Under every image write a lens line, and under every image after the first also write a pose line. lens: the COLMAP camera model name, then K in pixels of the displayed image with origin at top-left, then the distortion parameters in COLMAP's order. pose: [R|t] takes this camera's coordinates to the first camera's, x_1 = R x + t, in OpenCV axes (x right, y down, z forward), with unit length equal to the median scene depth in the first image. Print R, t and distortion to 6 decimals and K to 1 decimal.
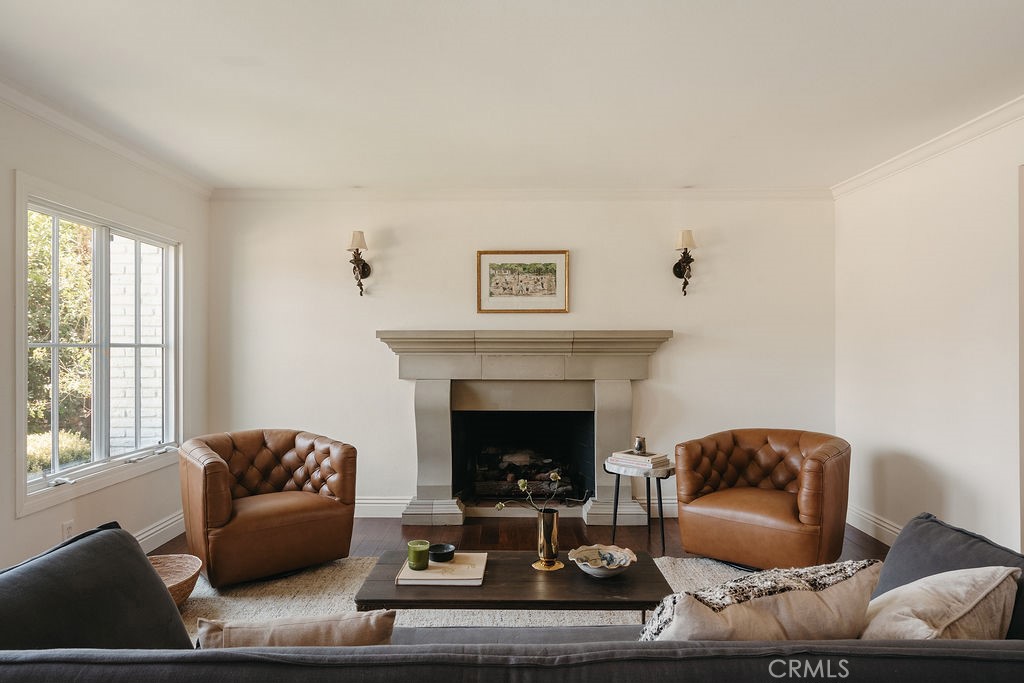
lens RADIAL K [[640.3, 0, 513.6], [0, 640.3, 343.9], [0, 0, 1]] dist [0.010238, 0.001177]
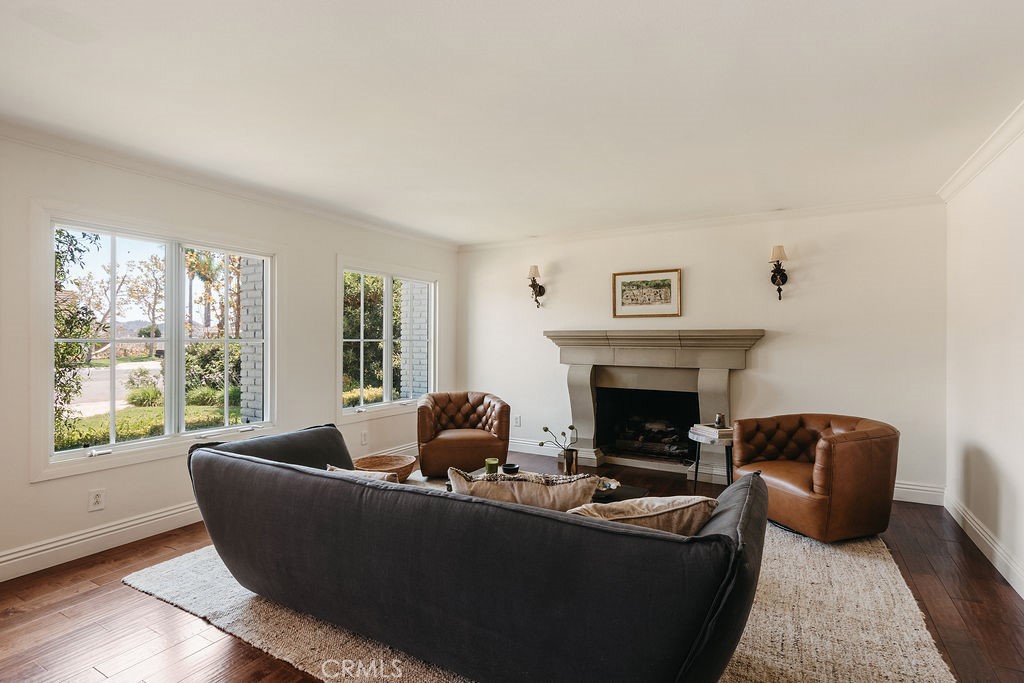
lens RADIAL K [[504.5, 0, 511.7], [0, 504.5, 339.0], [0, 0, 1]] dist [0.004050, 0.000285]
pose [[0.867037, 0.002801, -0.498236, 0.307455], [-0.002169, 0.999996, 0.001849, -0.003758], [0.498239, -0.000522, 0.867039, -0.065351]]
